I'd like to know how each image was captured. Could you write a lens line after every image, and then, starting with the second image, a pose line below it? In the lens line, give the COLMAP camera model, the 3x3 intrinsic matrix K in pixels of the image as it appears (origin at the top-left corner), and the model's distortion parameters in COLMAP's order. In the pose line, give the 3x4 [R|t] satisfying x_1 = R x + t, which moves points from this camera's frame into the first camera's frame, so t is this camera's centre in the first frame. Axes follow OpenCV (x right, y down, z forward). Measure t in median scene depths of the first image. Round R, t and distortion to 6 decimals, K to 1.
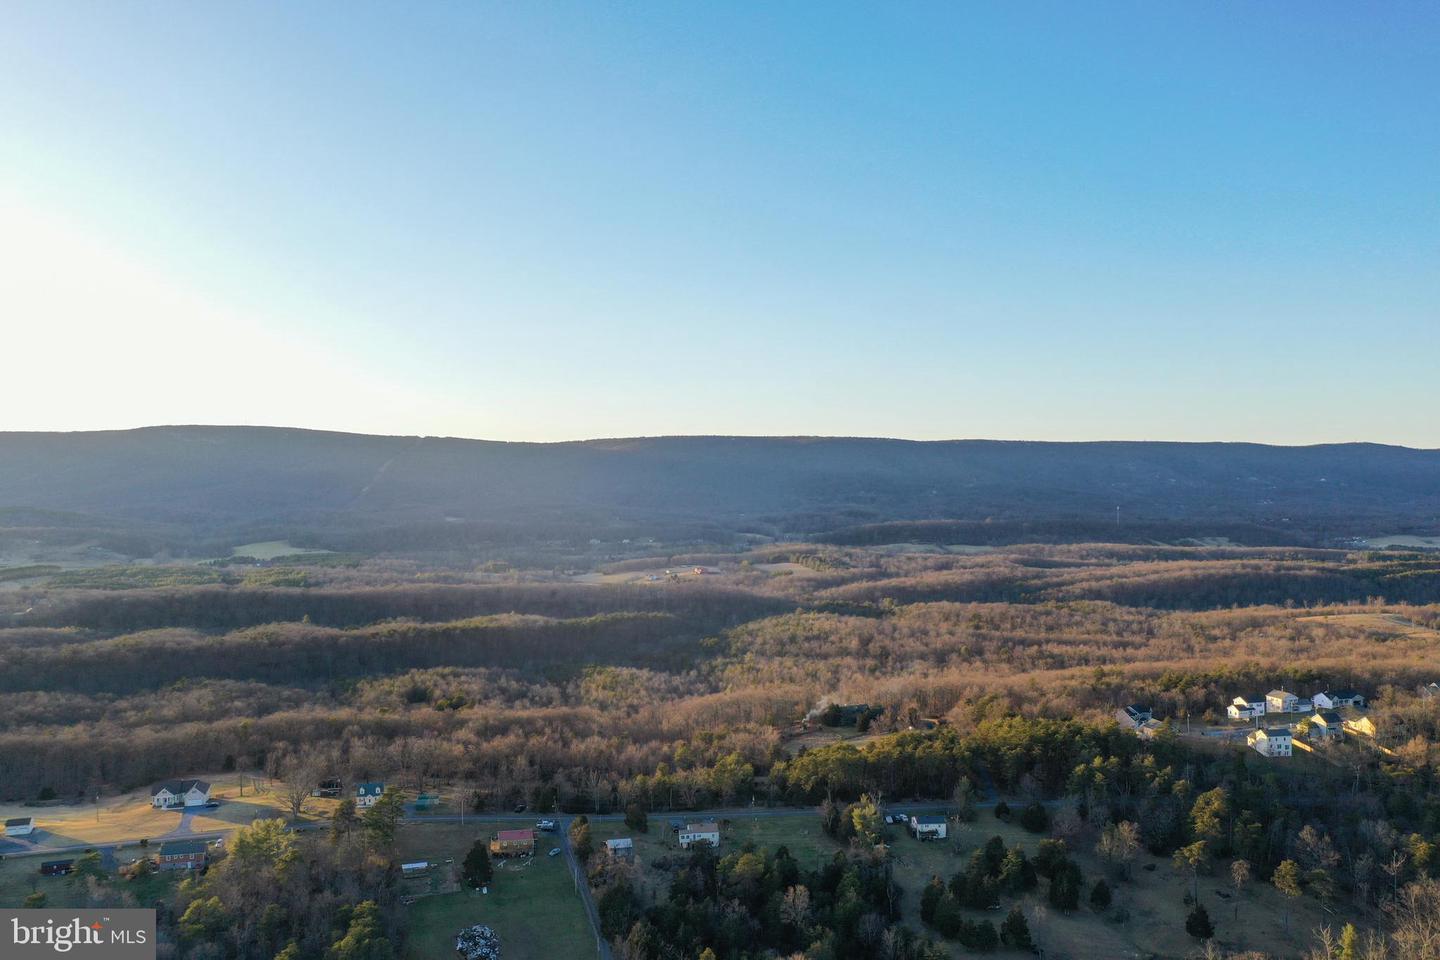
lens RADIAL K [[1113.8, 0, 719.7], [0, 1113.8, 485.7], [0, 0, 1]] dist [-0.029015, -0.000516]
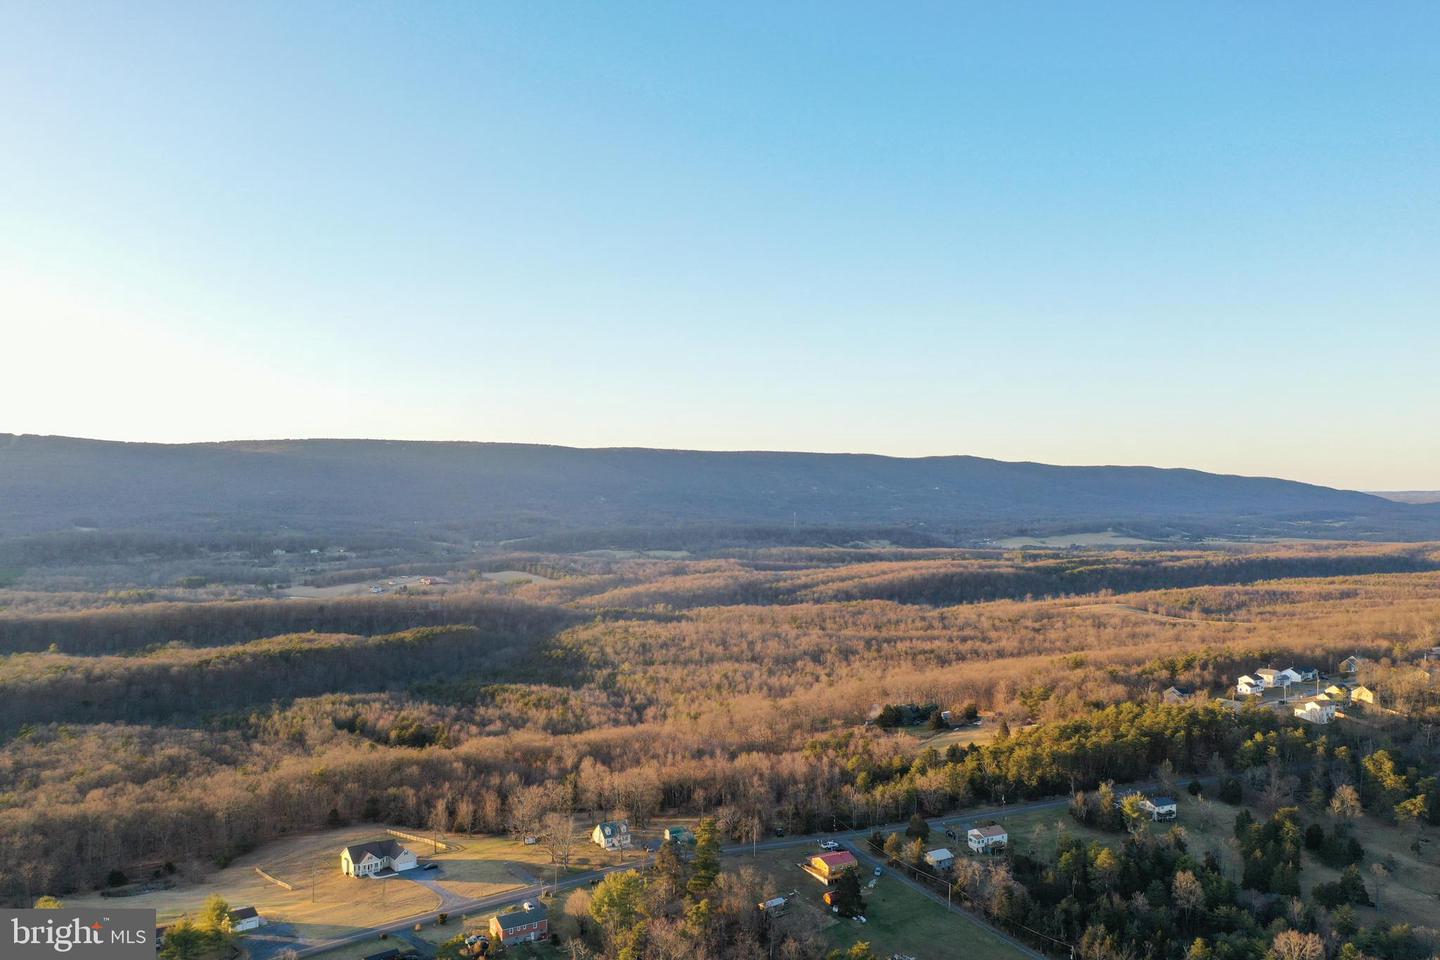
lens RADIAL K [[1113.8, 0, 720.6], [0, 1113.8, 471.6], [0, 0, 1]] dist [-0.029015, -0.000516]
pose [[0.942468, 0.008750, 0.334183, -0.214811], [-0.002393, 0.999808, -0.019427, 0.001568], [-0.334289, 0.017510, 0.942308, 0.049868]]
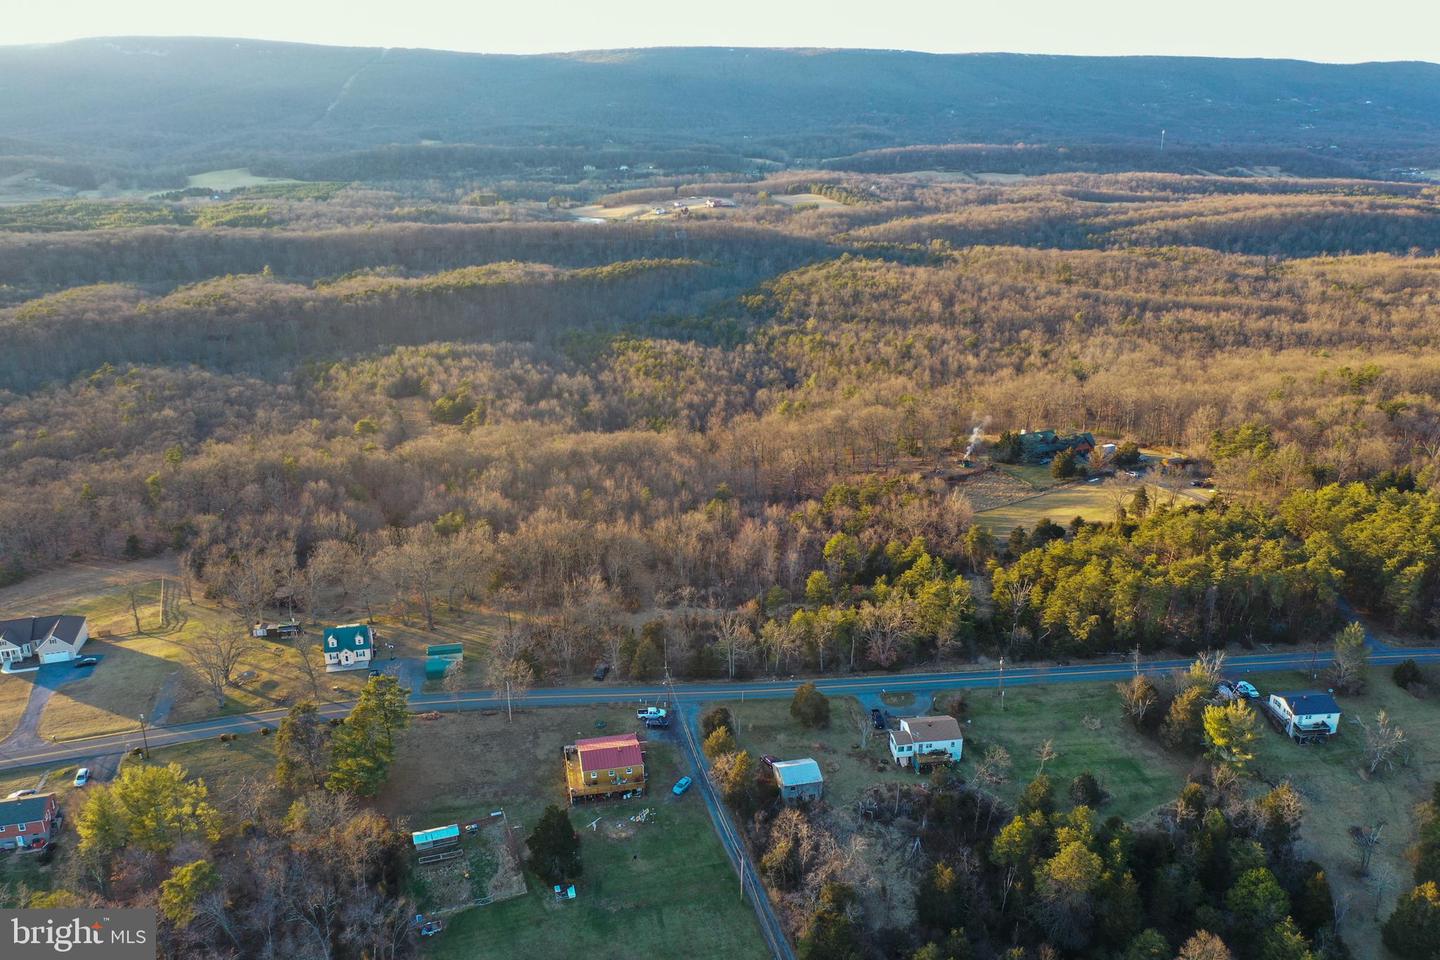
lens RADIAL K [[1113.8, 0, 718.2], [0, 1113.8, 475.6], [0, 0, 1]] dist [-0.029015, -0.000516]
pose [[0.999948, -0.001168, 0.010122, -0.048747], [-0.002106, 0.948244, 0.317535, 0.000654], [-0.009969, -0.317539, 0.948193, 0.184629]]
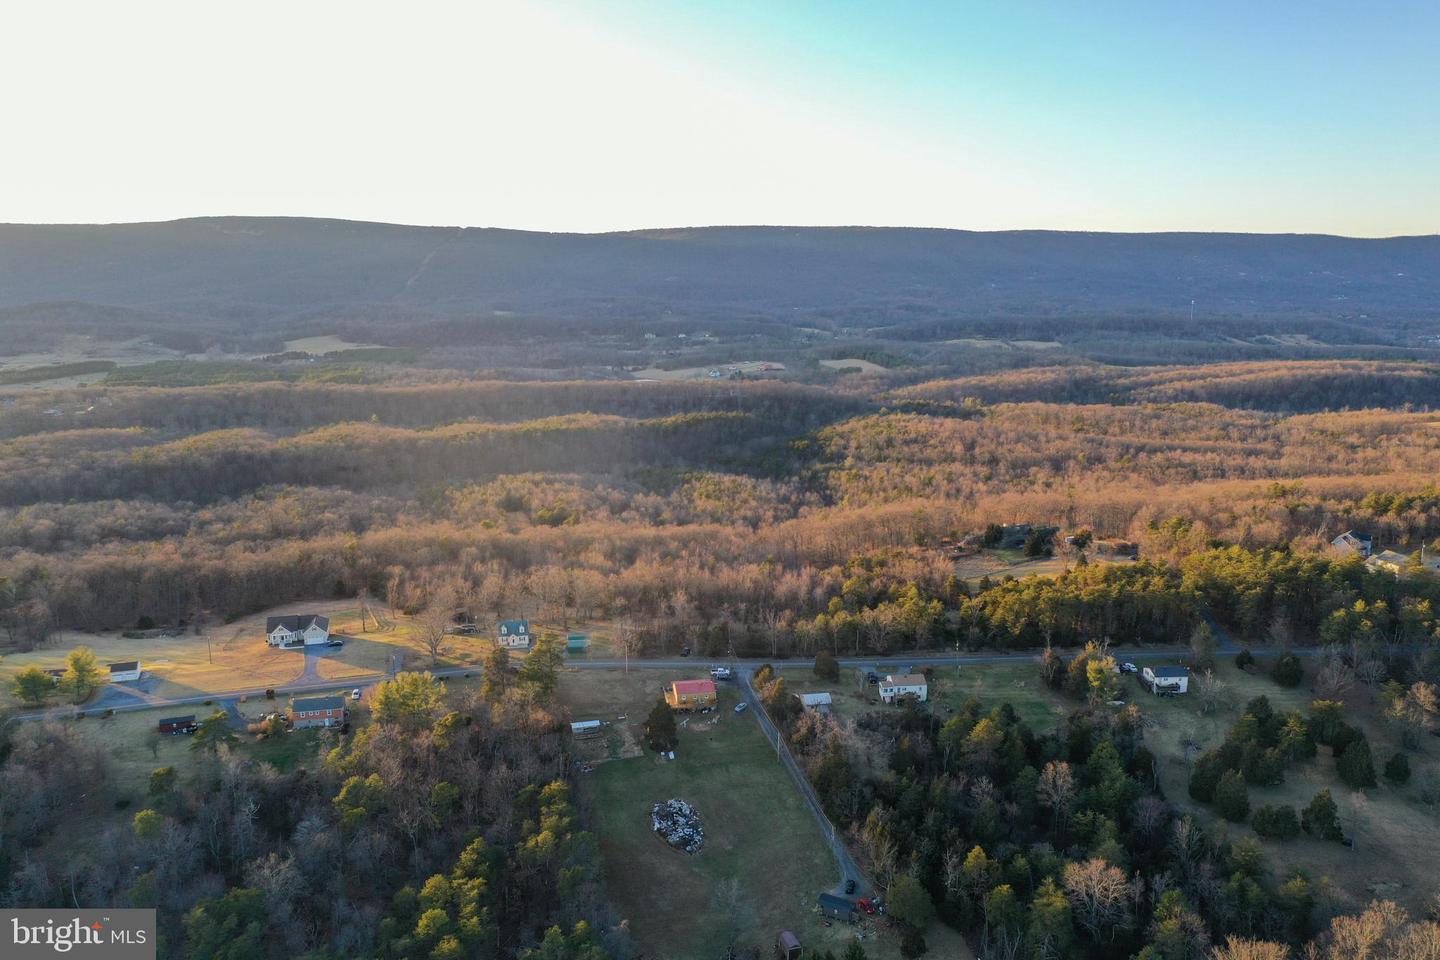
lens RADIAL K [[1113.8, 0, 719.7], [0, 1113.8, 480.2], [0, 0, 1]] dist [-0.029015, -0.000516]
pose [[0.999392, 0.006635, -0.034230, -0.048998], [-0.000413, 0.983909, 0.178673, 0.000523], [0.034865, -0.178550, 0.983313, 0.064110]]
